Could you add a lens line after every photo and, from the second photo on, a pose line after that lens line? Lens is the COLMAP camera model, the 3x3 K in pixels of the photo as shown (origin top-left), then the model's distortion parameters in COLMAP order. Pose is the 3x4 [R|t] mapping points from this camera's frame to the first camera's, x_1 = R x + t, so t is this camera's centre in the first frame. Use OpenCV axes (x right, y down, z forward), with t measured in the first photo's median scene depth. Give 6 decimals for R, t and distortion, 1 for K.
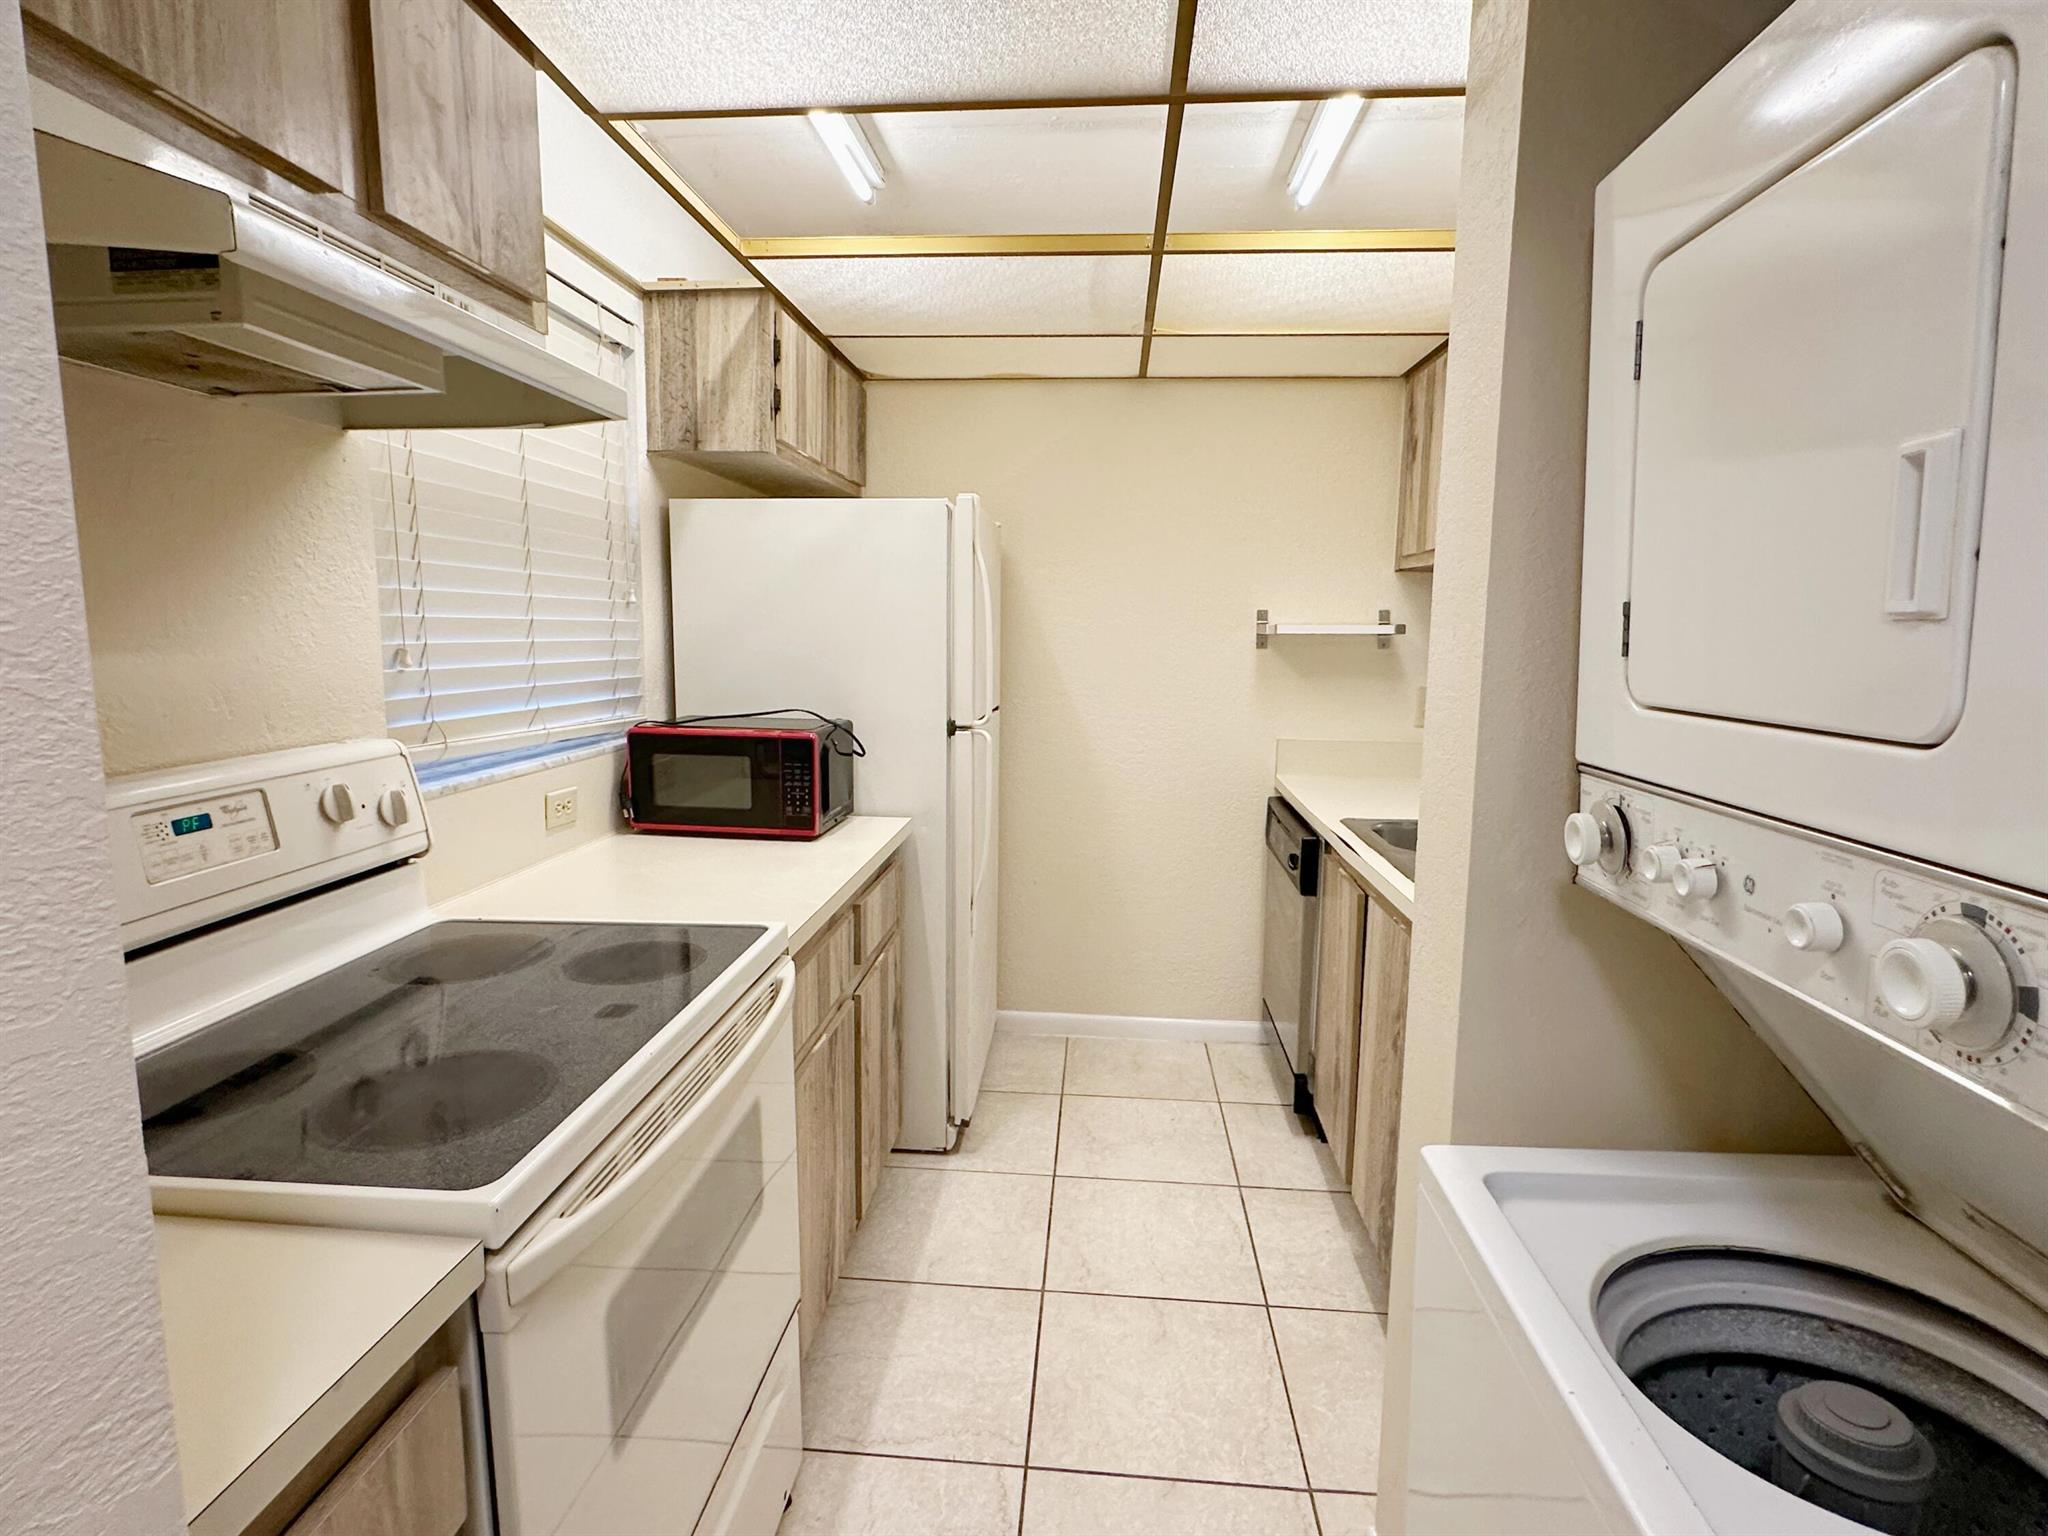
lens RADIAL K [[1046.7, 0, 1017.0], [0, 1046.7, 758.0], [0, 0, 1]] dist [-0.000232, 0.000895]
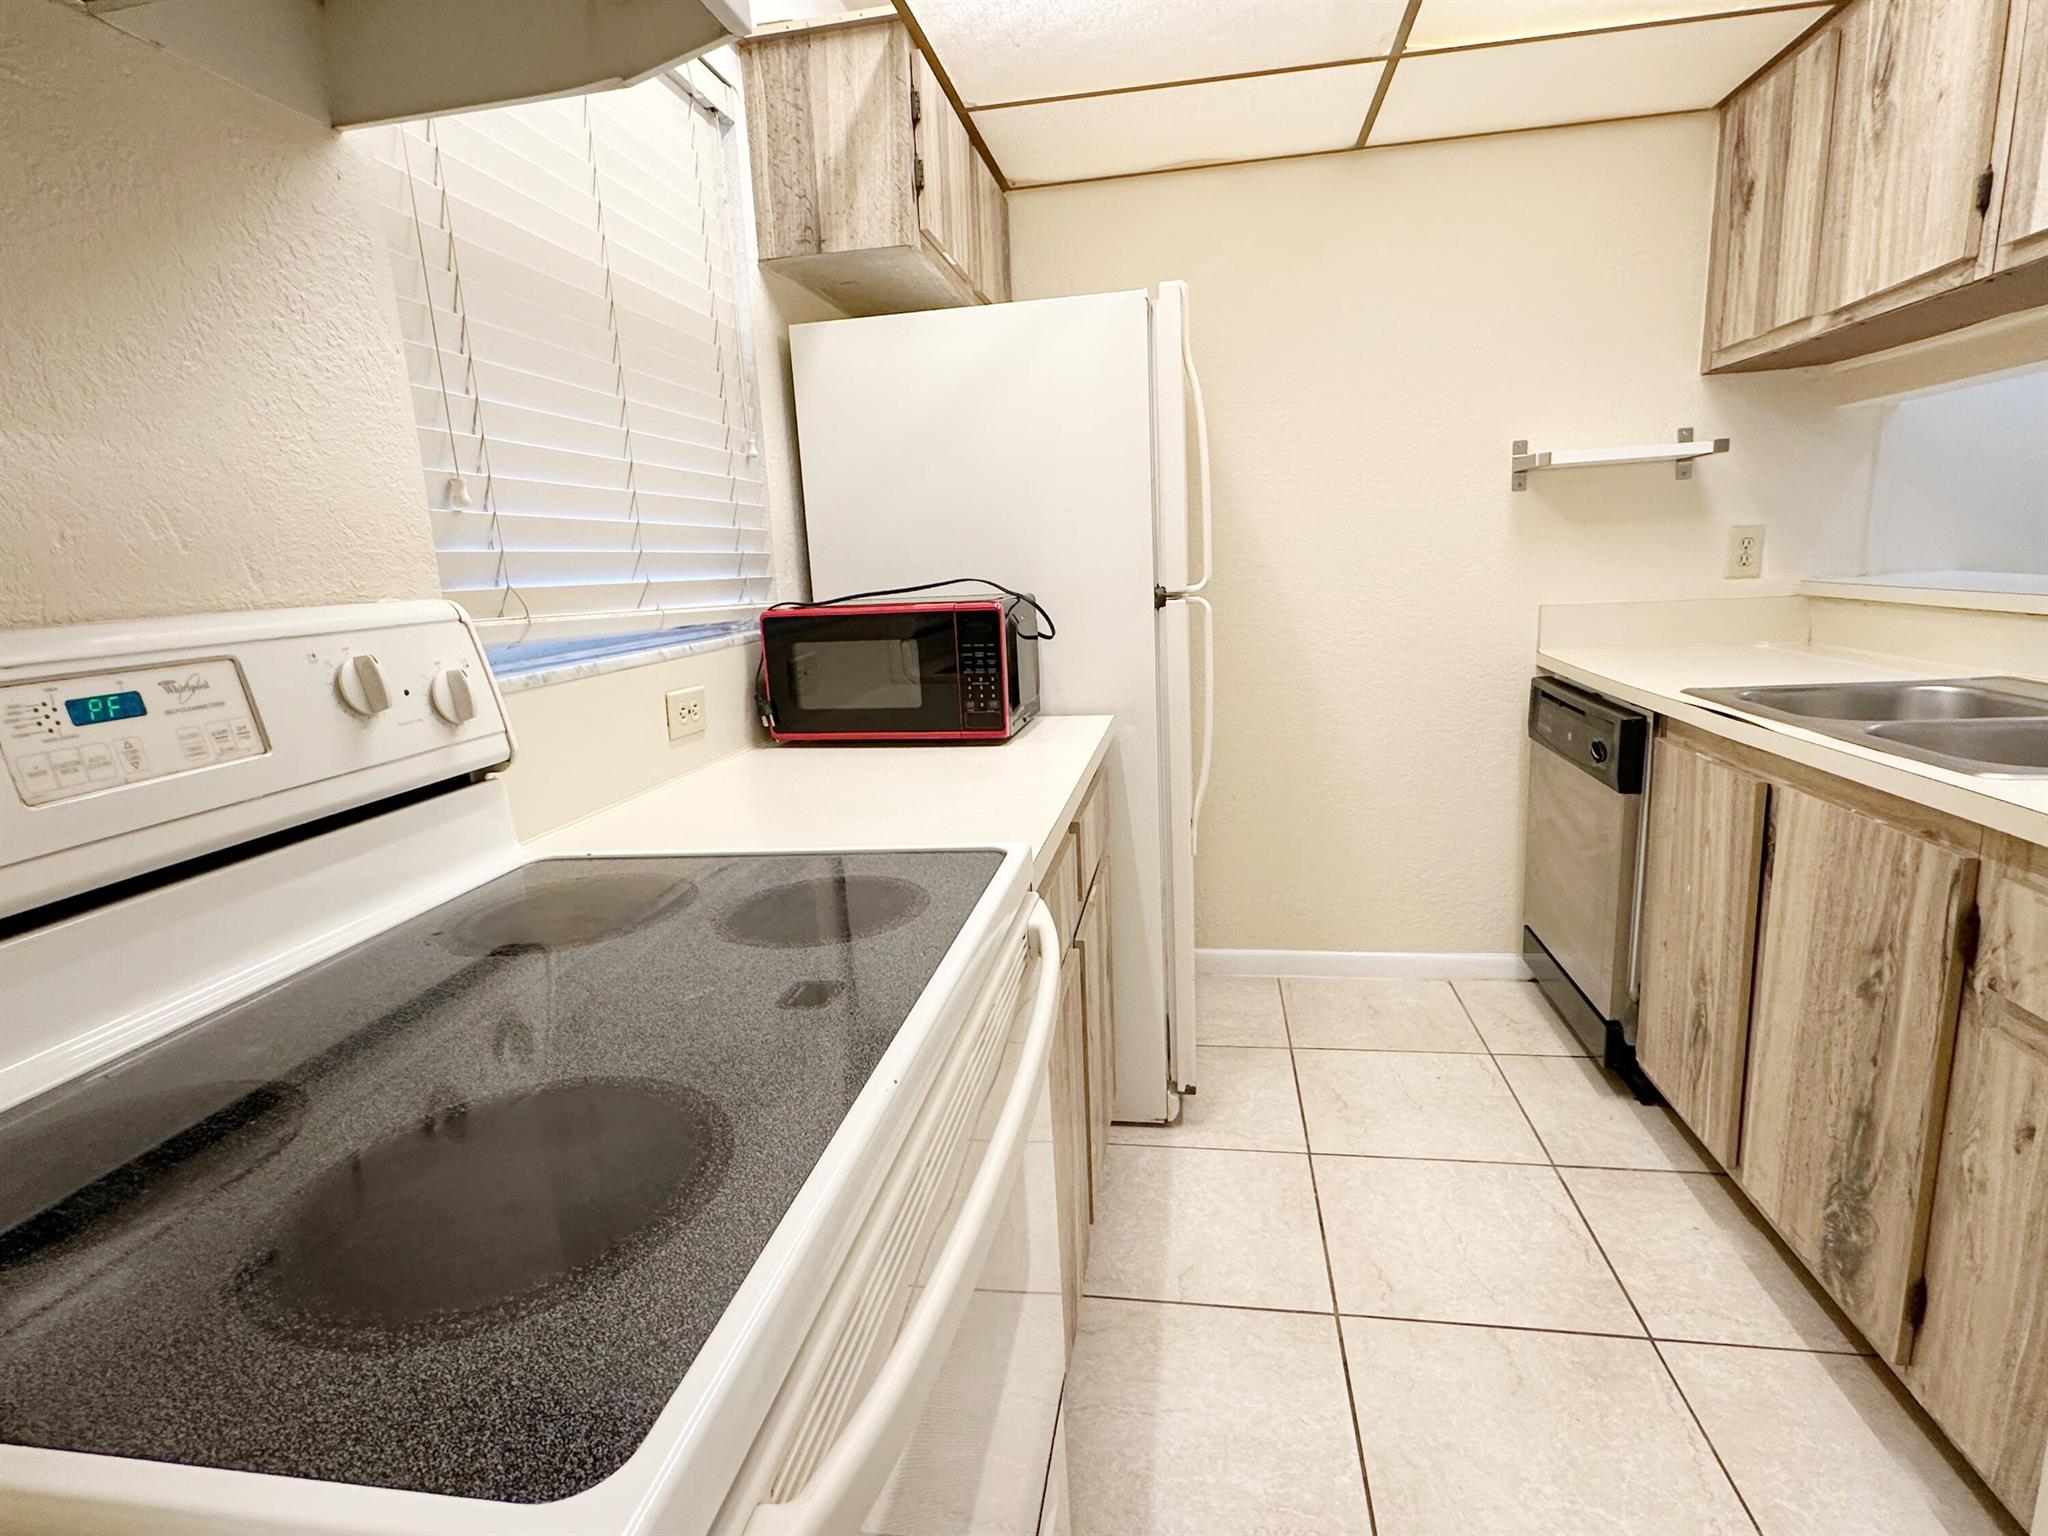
lens RADIAL K [[1046.7, 0, 1017.0], [0, 1046.7, 758.0], [0, 0, 1]] dist [-0.000232, 0.000895]
pose [[0.994076, -0.046080, -0.098434, -0.108897], [0.052150, 0.996835, 0.060005, 0.043154], [0.095357, -0.064783, 0.993333, 0.233680]]
